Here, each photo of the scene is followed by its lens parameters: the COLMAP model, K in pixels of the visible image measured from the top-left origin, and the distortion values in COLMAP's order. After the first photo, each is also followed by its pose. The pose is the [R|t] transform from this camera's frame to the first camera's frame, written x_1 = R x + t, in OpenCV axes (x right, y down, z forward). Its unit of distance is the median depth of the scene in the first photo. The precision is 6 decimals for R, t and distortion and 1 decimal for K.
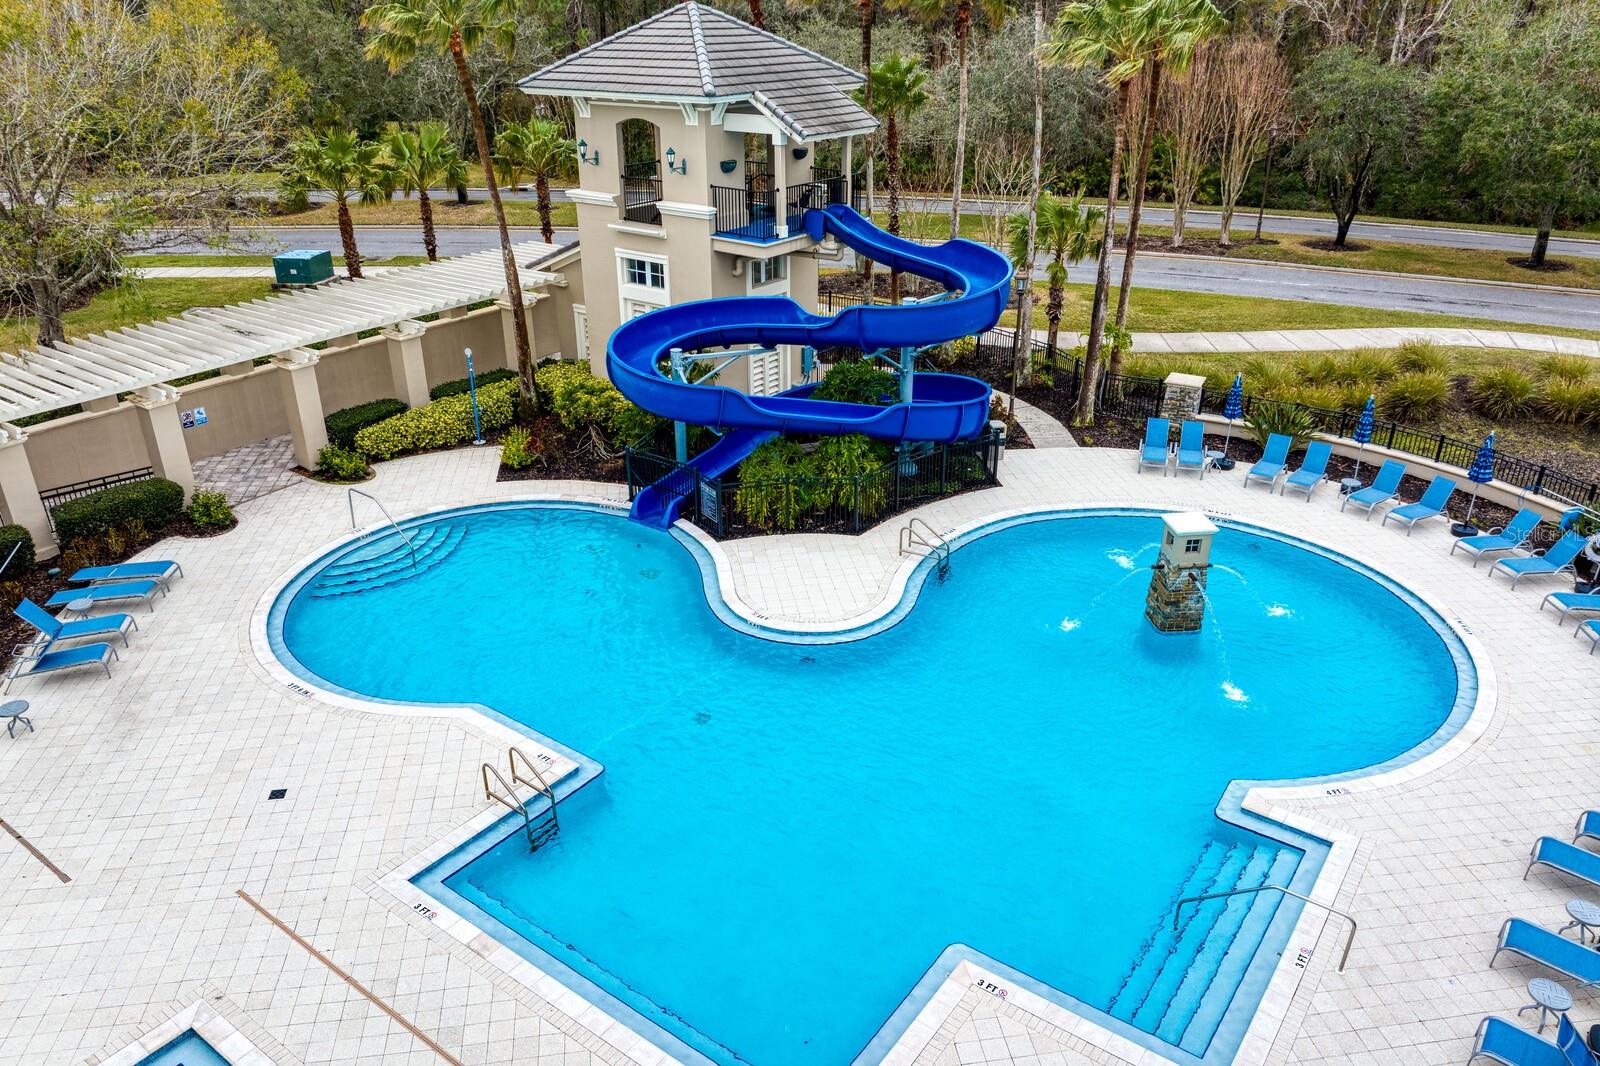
lens RADIAL K [[1130.6, 0, 803.5], [0, 1130.6, 582.8], [0, 0, 1]] dist [-0.045401, 0.008384]
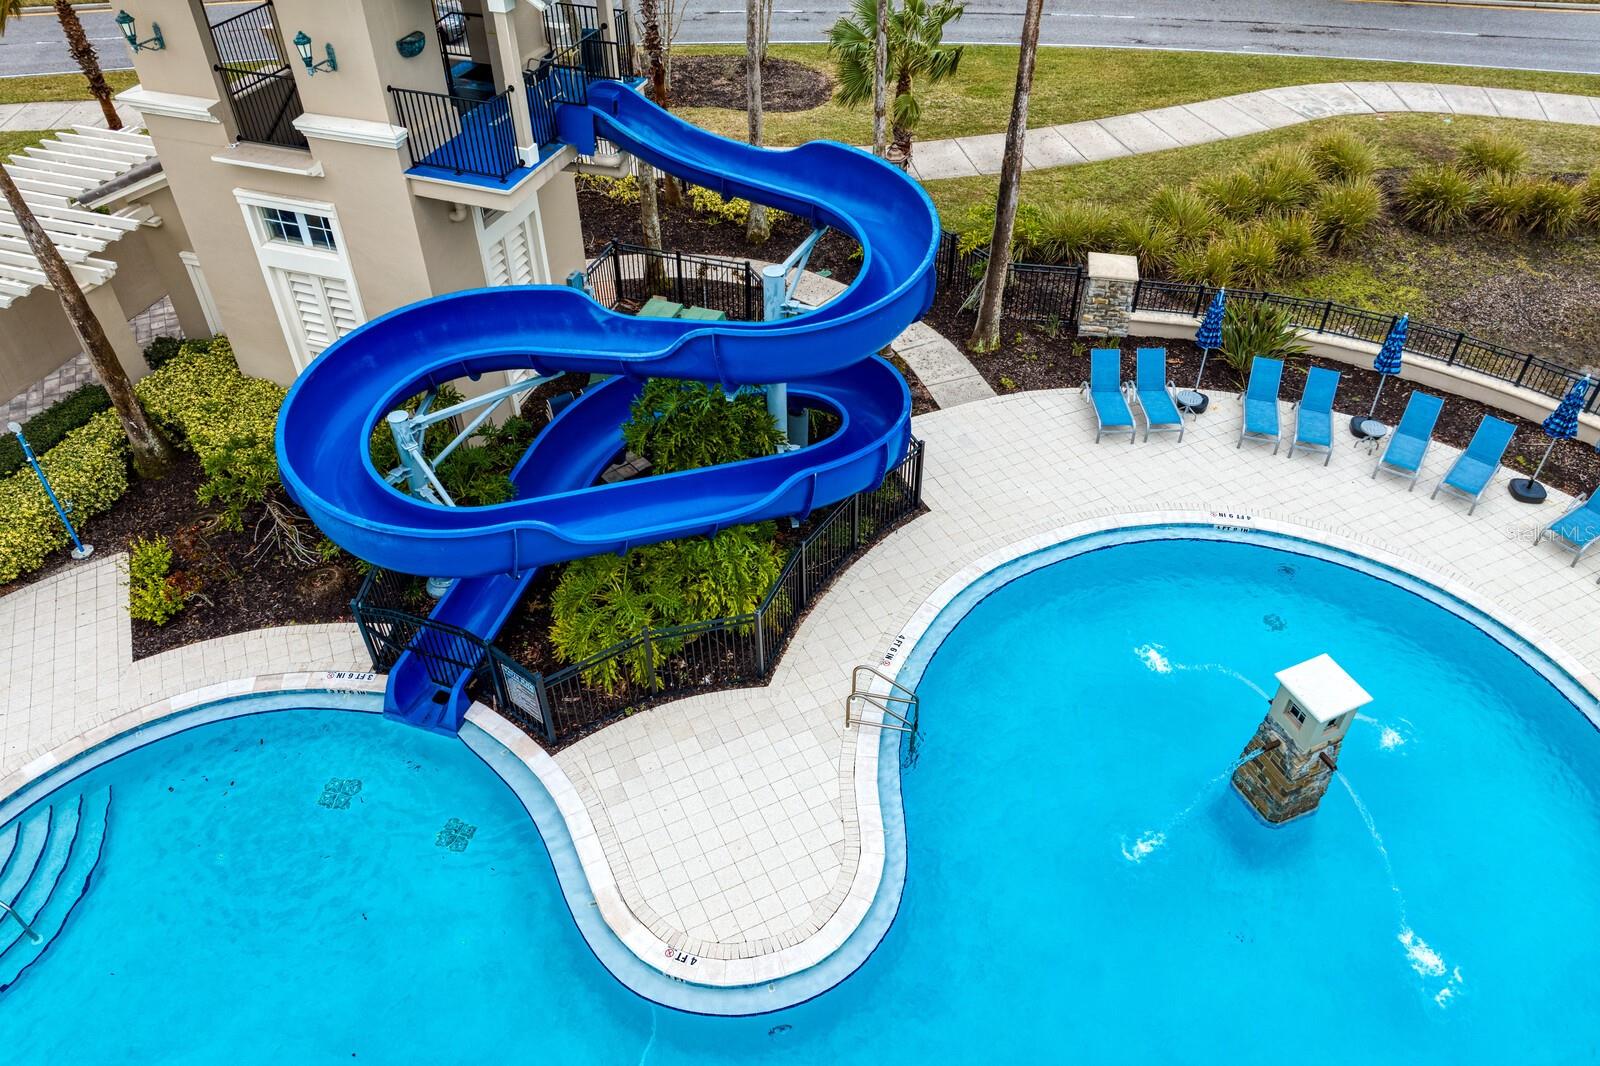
lens RADIAL K [[1130.6, 0, 807.7], [0, 1130.6, 536.3], [0, 0, 1]] dist [-0.045401, 0.008384]
pose [[0.956072, -0.194660, 0.219164, -0.047632], [0.134956, 0.956021, 0.260404, -0.256345], [-0.260216, -0.219387, 0.940296, 0.366901]]
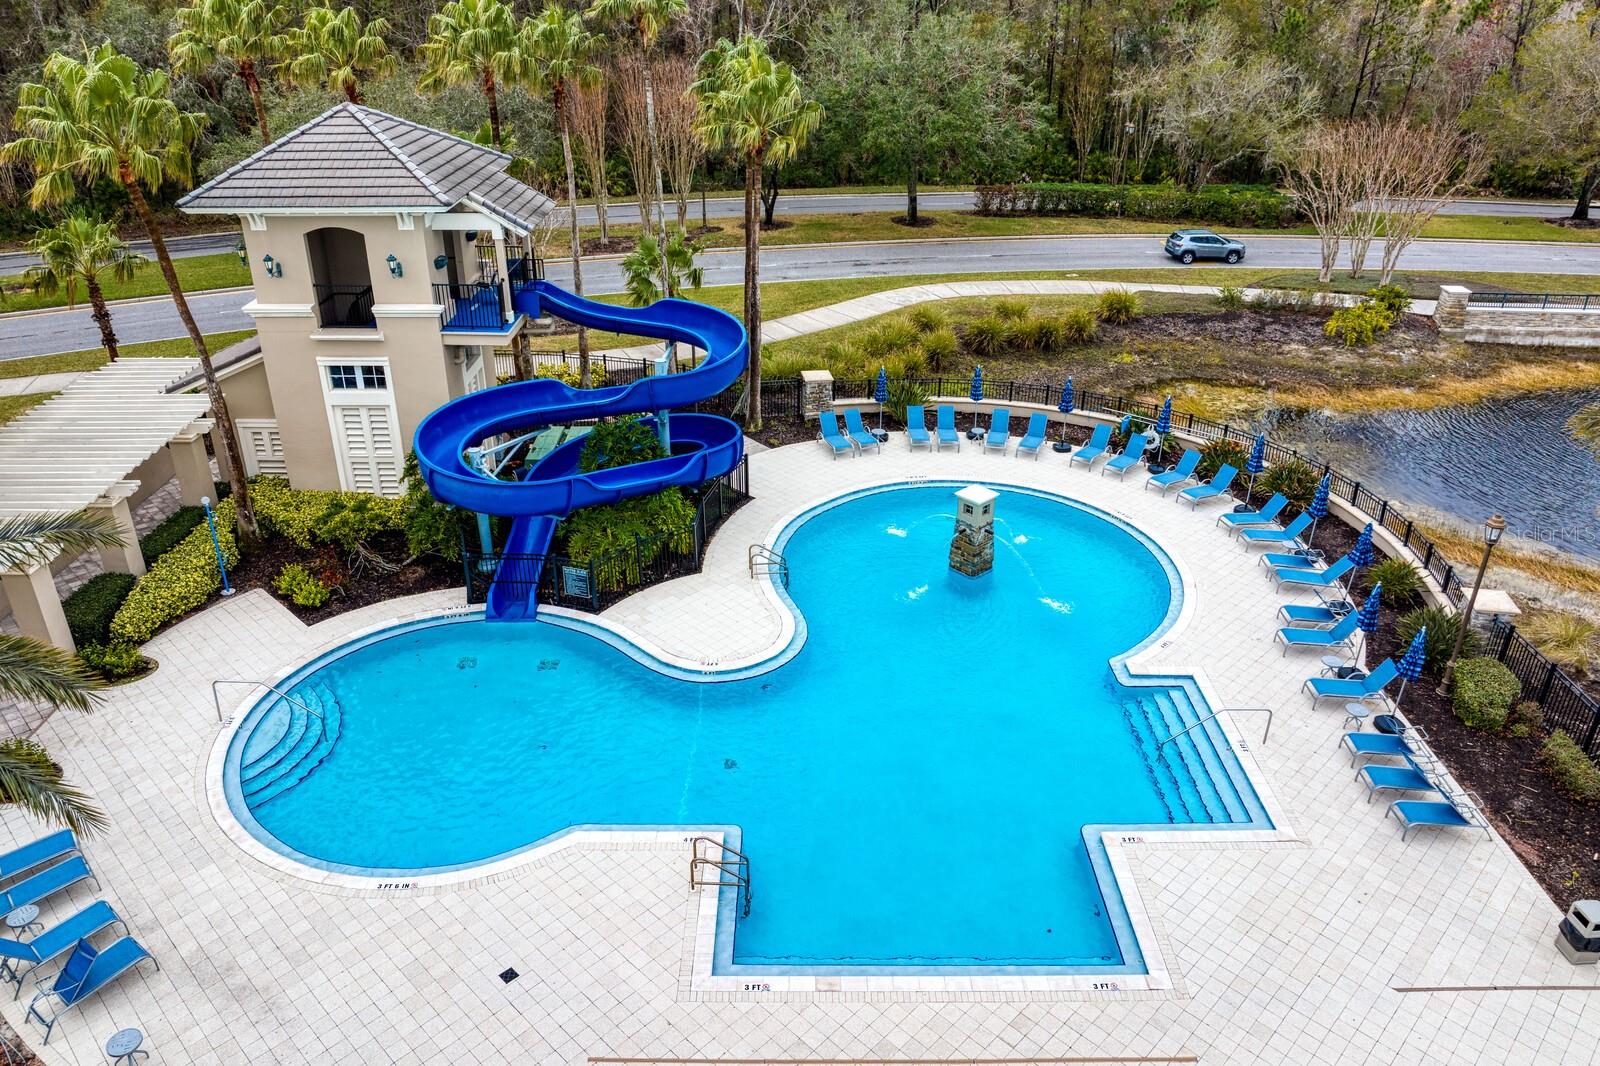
lens RADIAL K [[1130.6, 0, 817.0], [0, 1130.6, 541.9], [0, 0, 1]] dist [-0.045401, 0.008384]
pose [[0.799650, -0.268607, 0.537038, -0.415023], [0.266794, 0.960174, 0.082988, -0.121092], [-0.537941, 0.076917, 0.839466, -0.024276]]
